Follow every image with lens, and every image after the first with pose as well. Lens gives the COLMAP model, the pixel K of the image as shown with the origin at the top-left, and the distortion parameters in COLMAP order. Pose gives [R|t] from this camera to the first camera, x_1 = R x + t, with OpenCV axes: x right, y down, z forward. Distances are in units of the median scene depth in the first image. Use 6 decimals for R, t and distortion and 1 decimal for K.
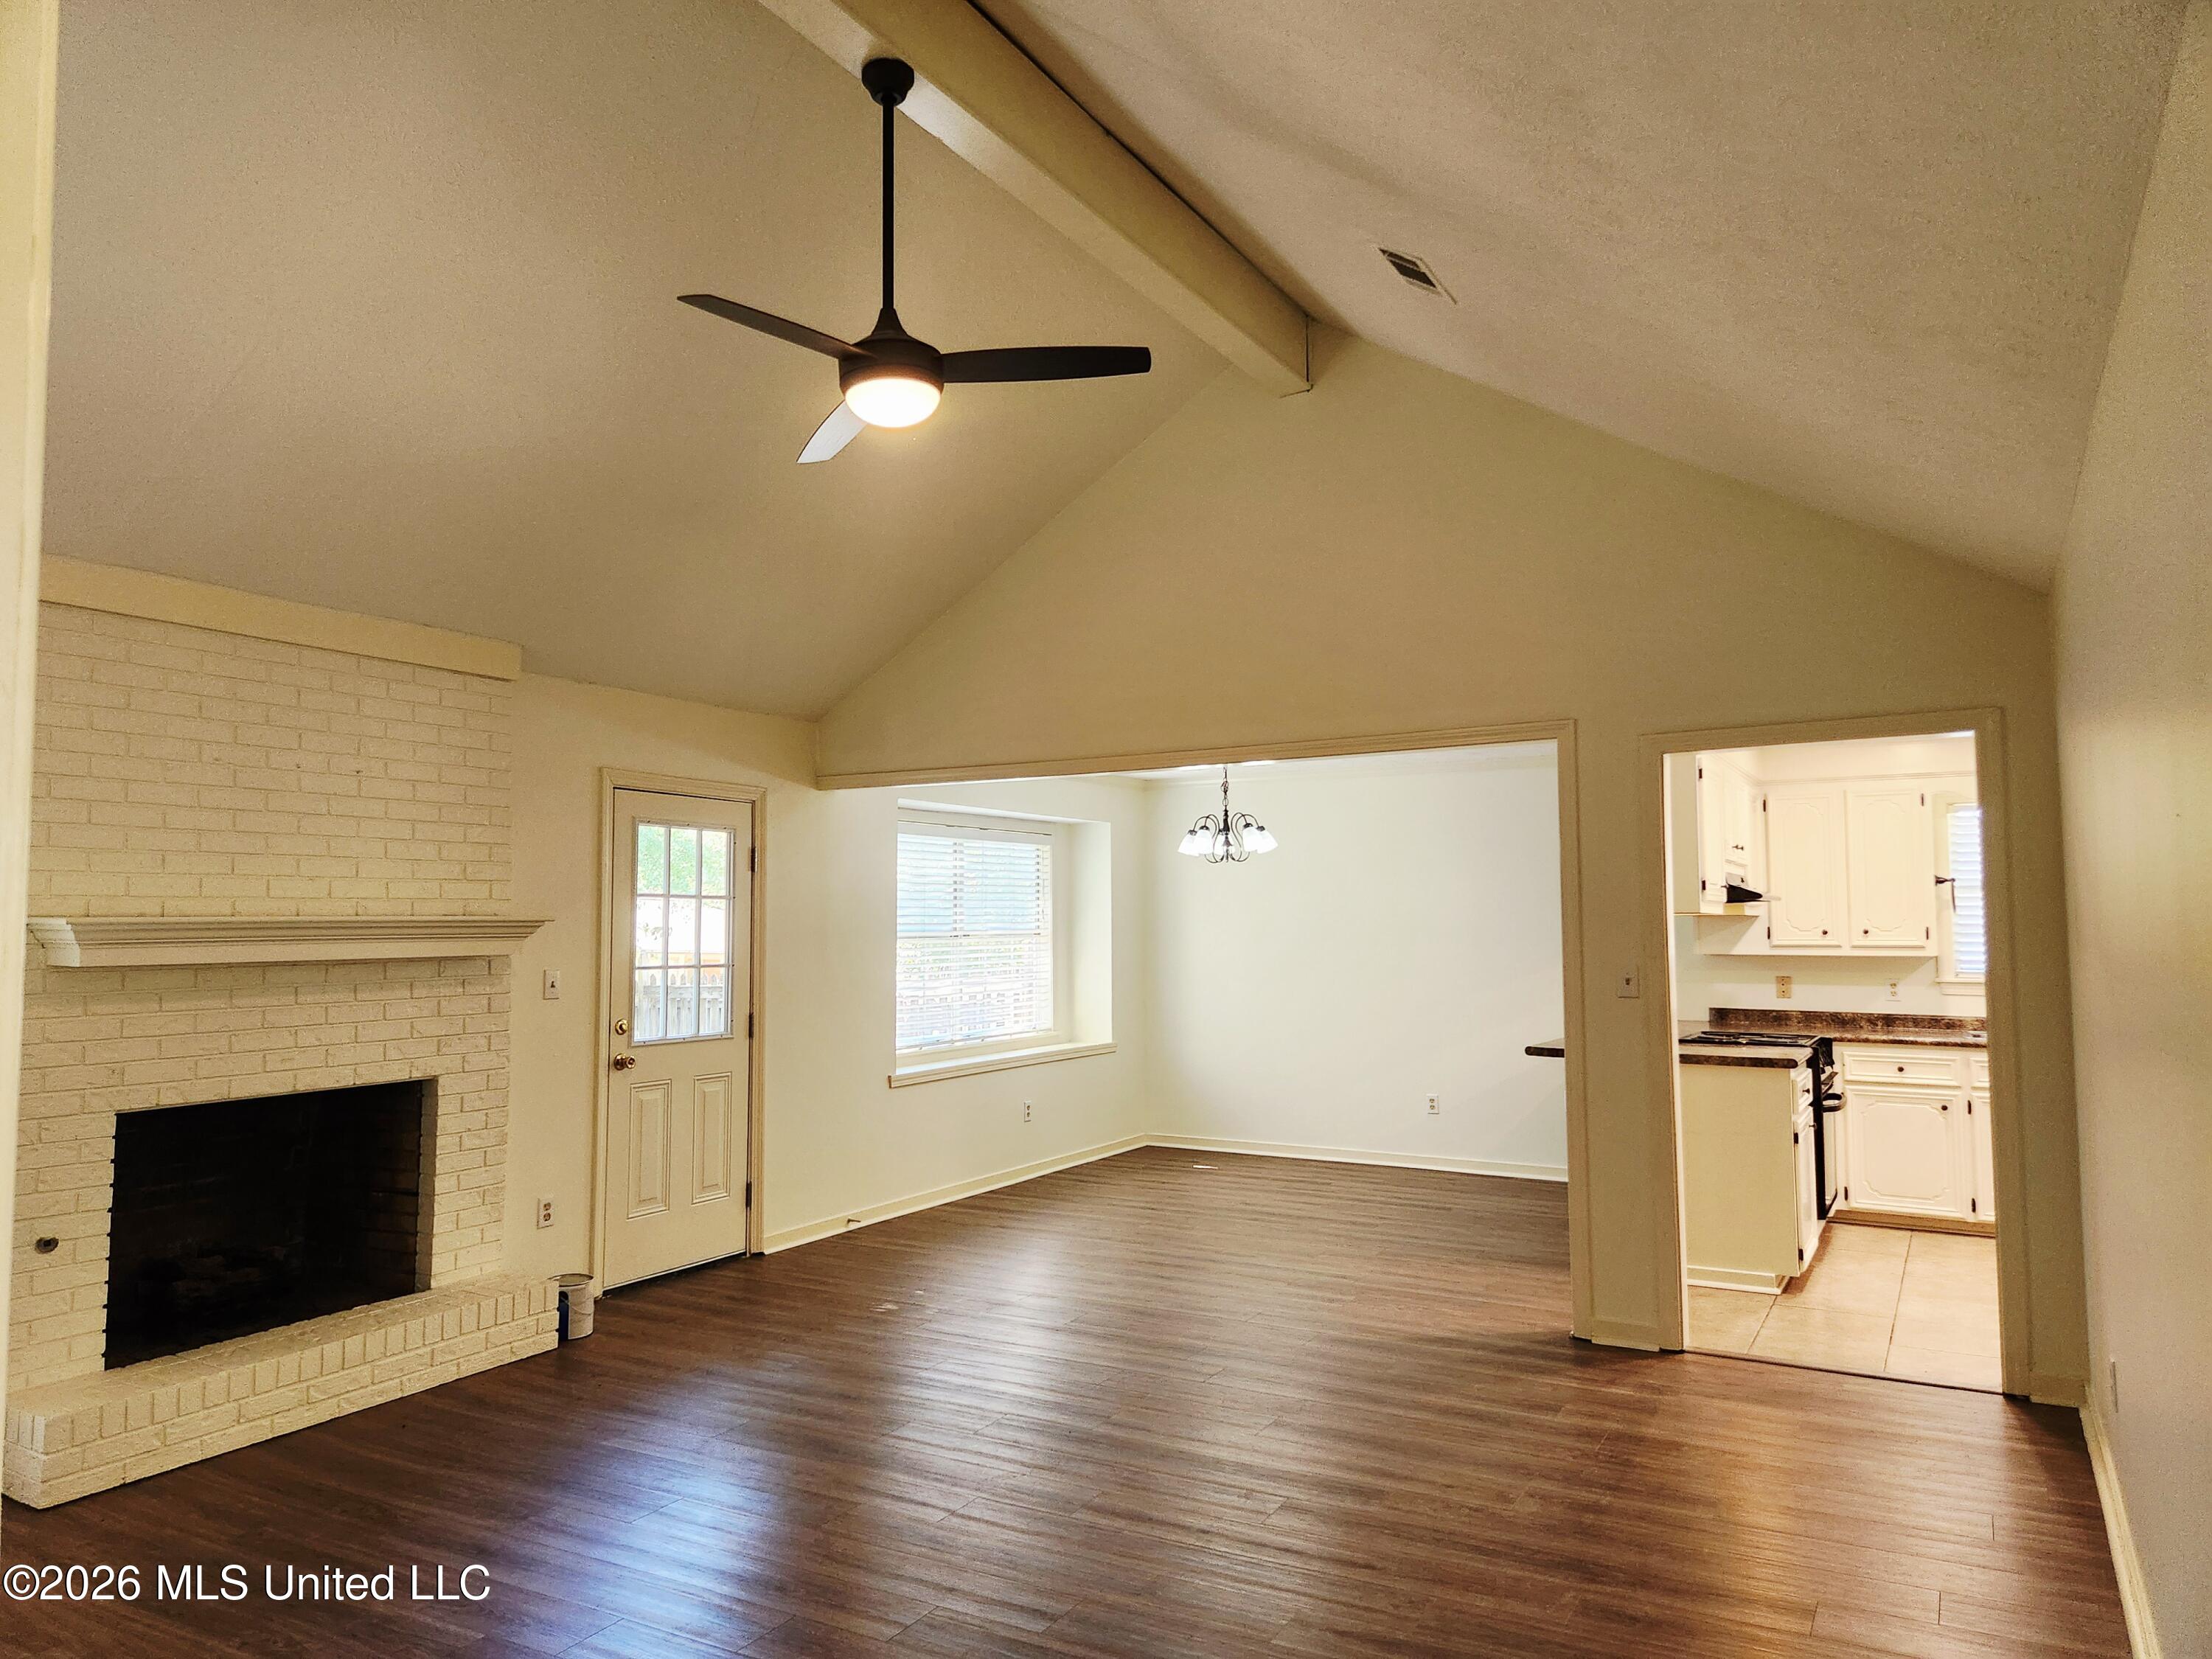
lens RADIAL K [[1469.3, 0, 1093.4], [0, 1469.3, 839.2], [0, 0, 1]] dist [0.069281, -0.052866]
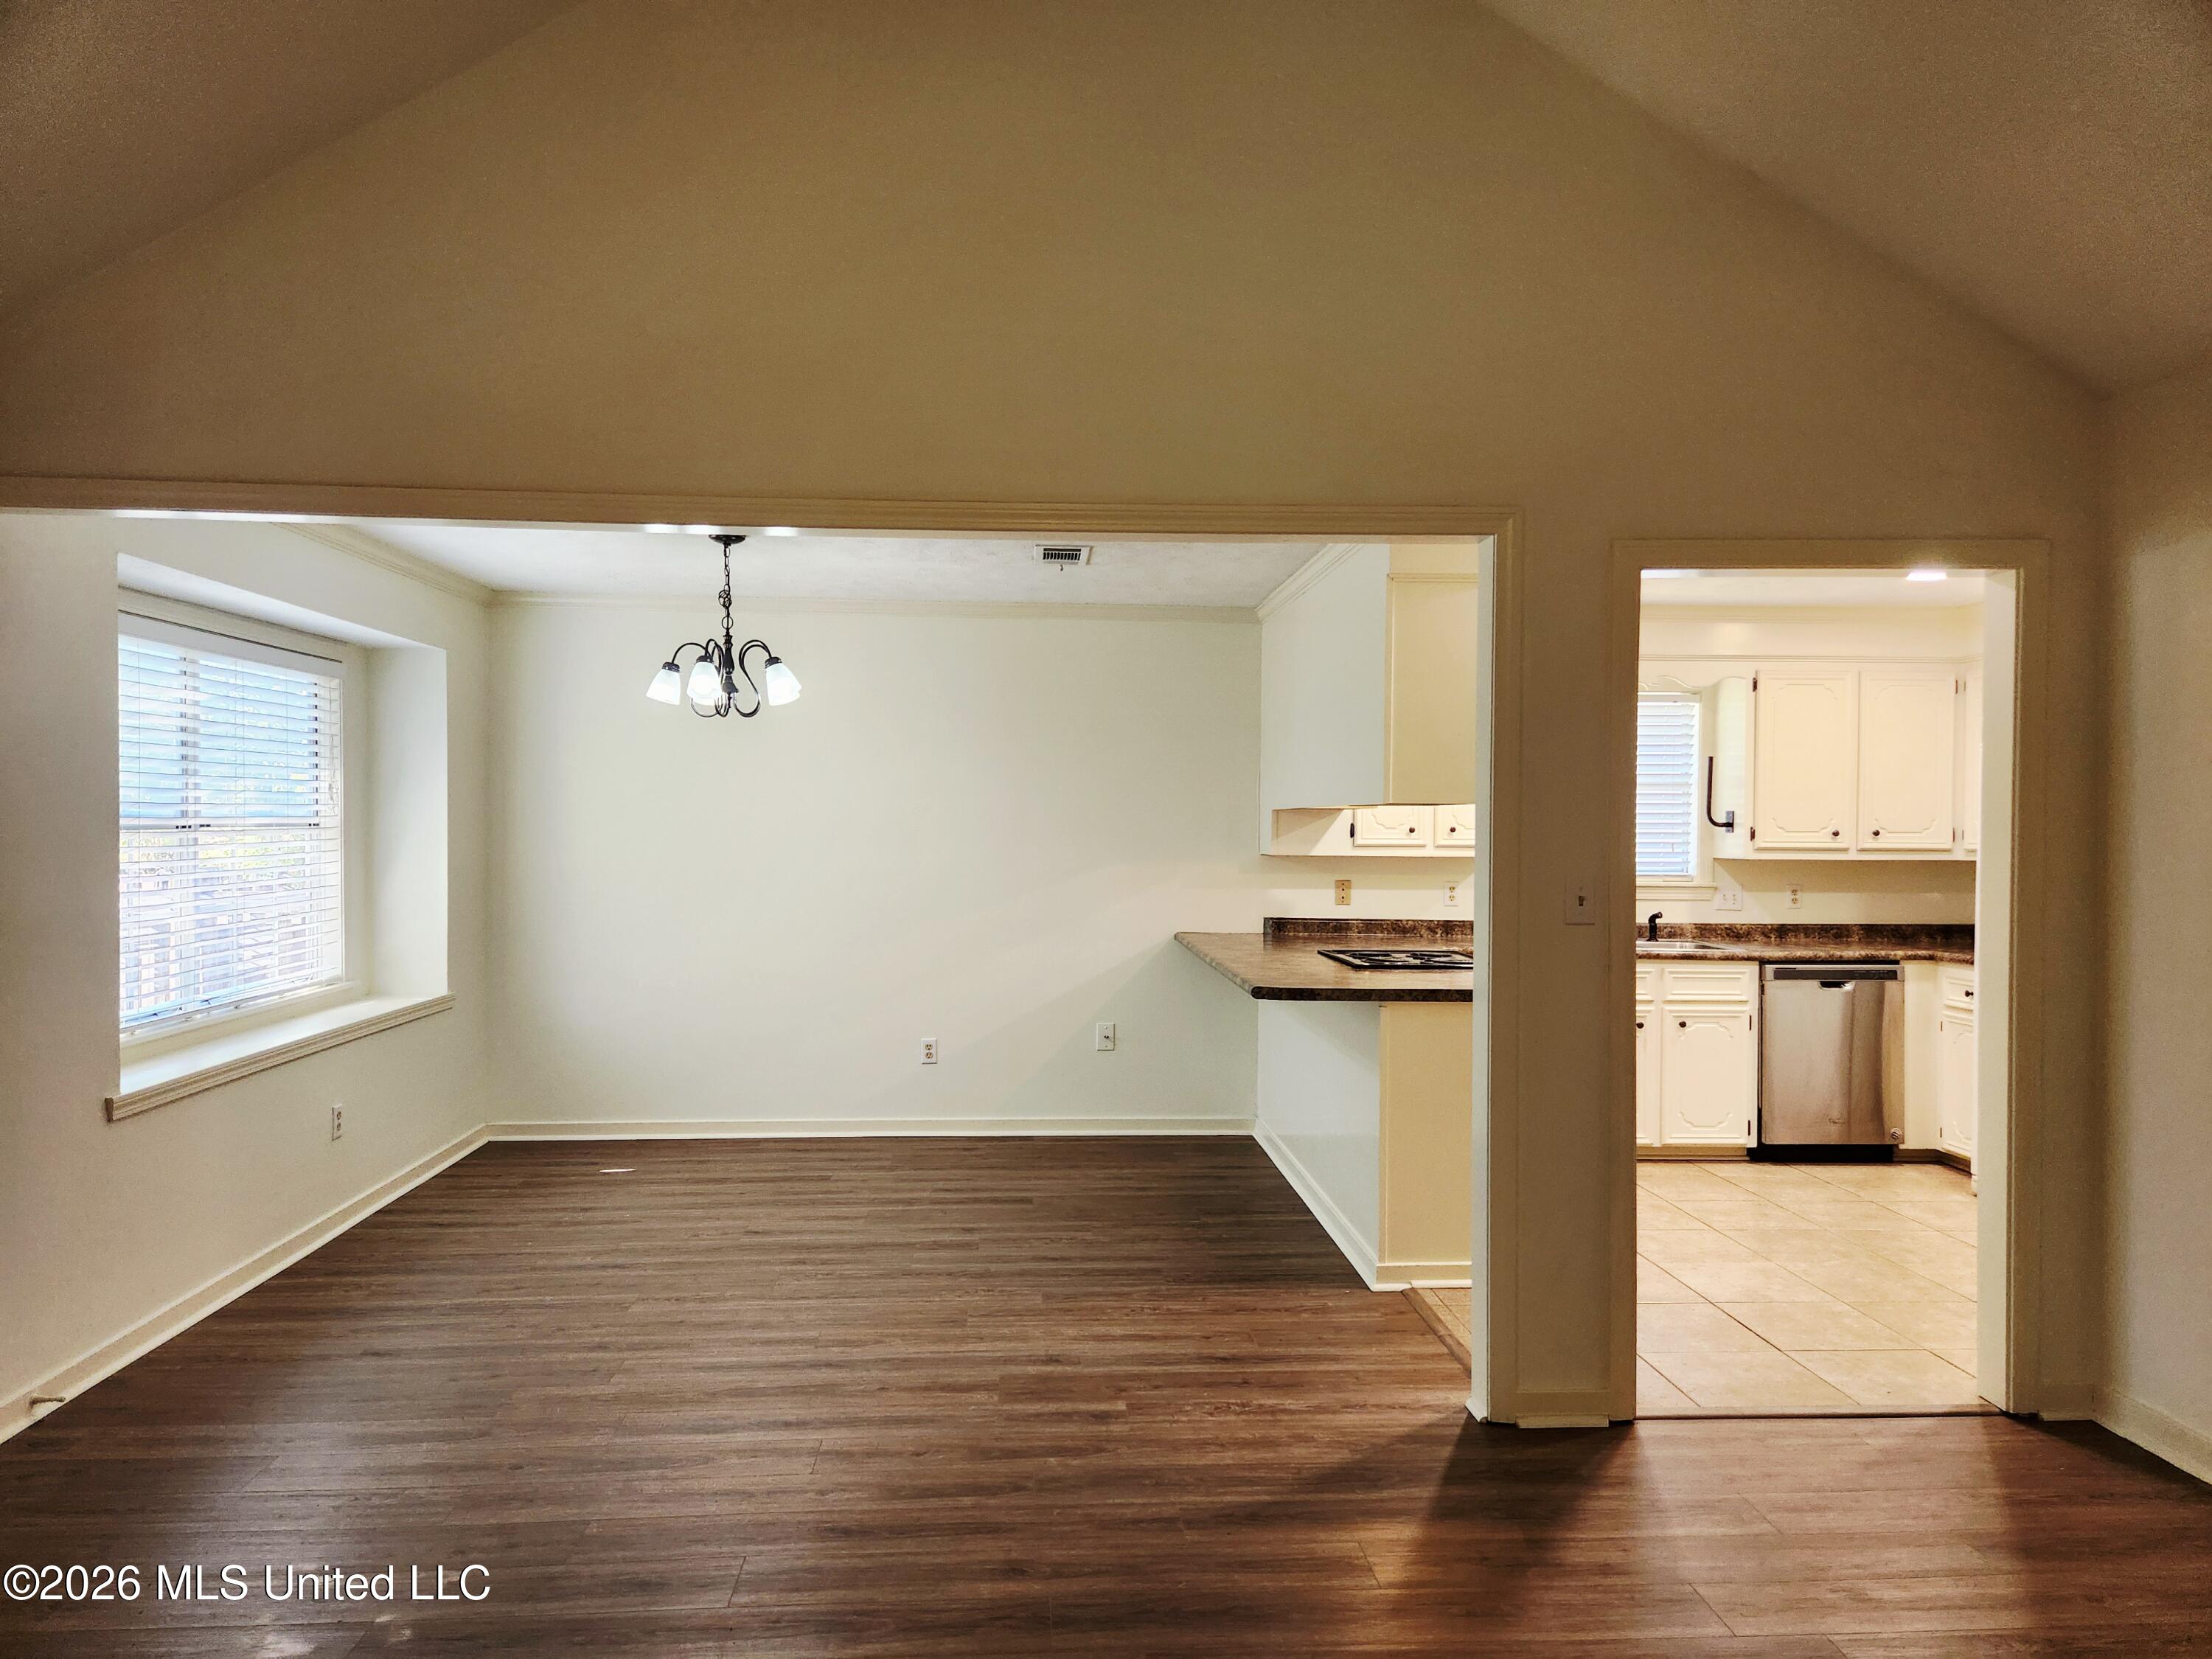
lens RADIAL K [[1469.3, 0, 1095.6], [0, 1469.3, 845.8], [0, 0, 1]] dist [0.069281, -0.052866]
pose [[0.832573, 0.001790, 0.553912, -0.173086], [-0.043326, 0.997142, 0.061900, 0.032707], [-0.552218, -0.075535, 0.830271, 0.474871]]
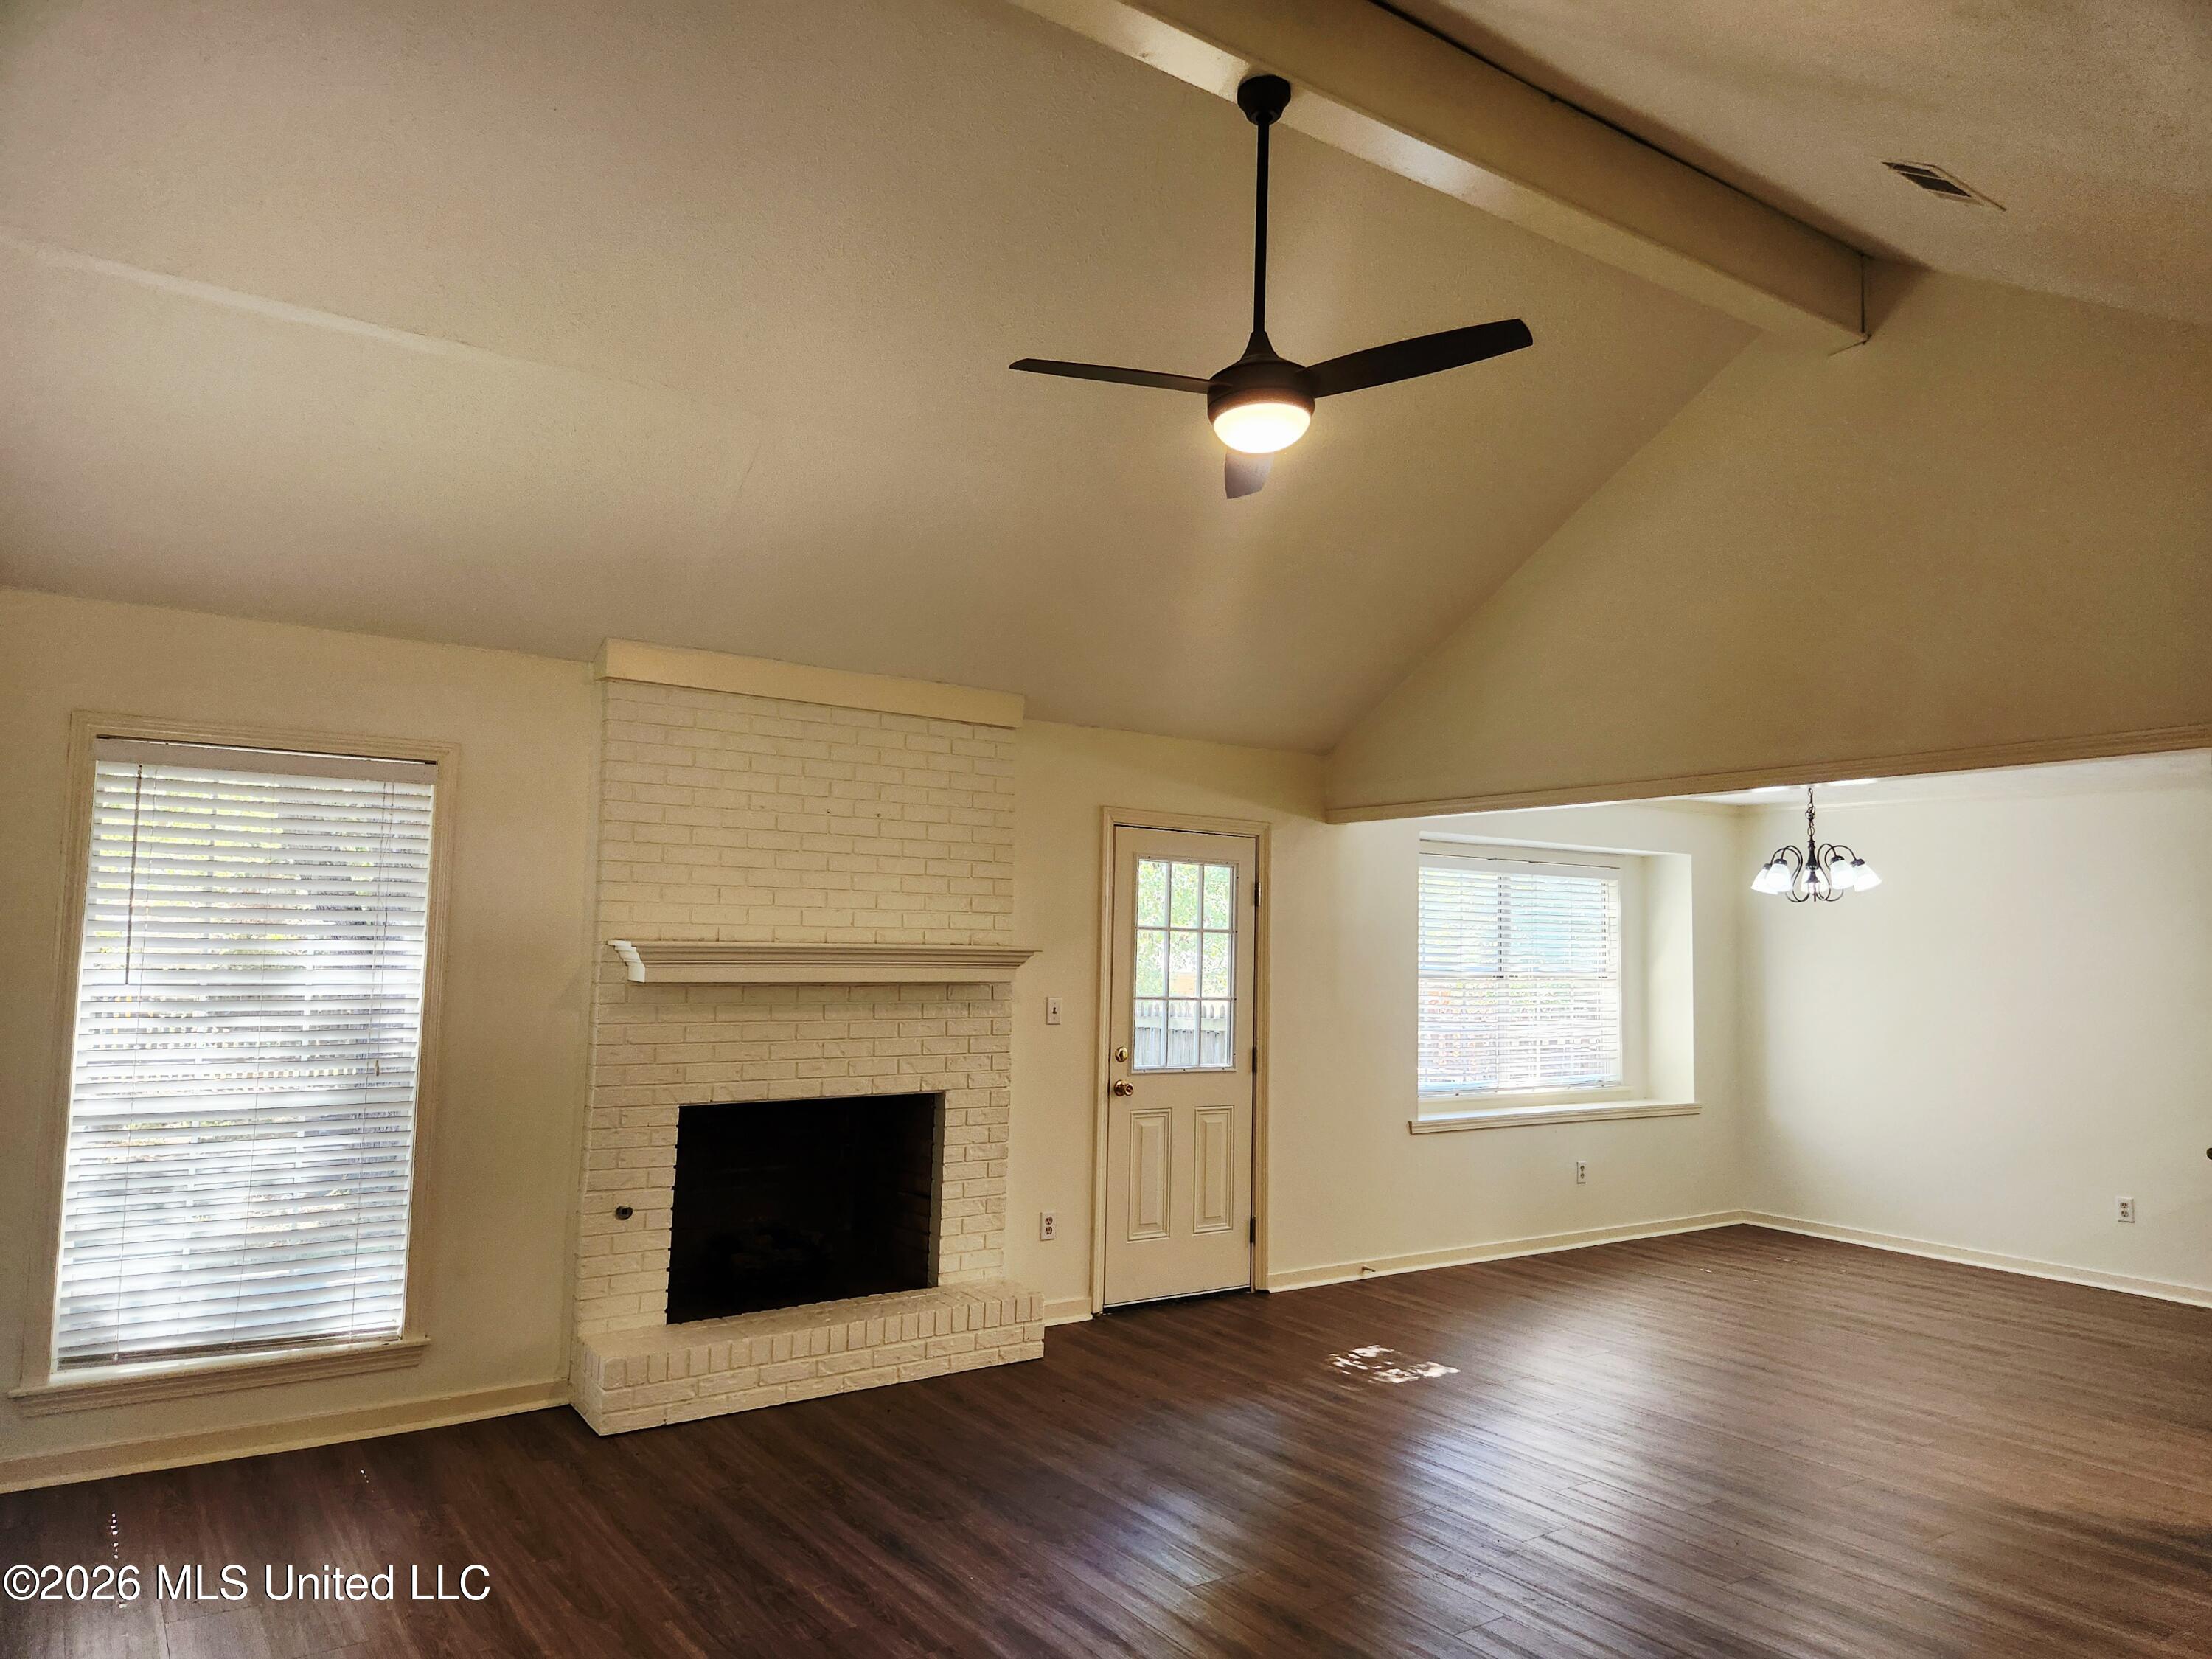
lens RADIAL K [[1469.3, 0, 1105.0], [0, 1469.3, 833.7], [0, 0, 1]] dist [0.069281, -0.052866]
pose [[0.906792, -0.010436, -0.421448, 0.108157], [-0.000040, 0.999691, -0.024839, -0.002837], [0.421578, 0.022541, 0.906512, 0.052149]]
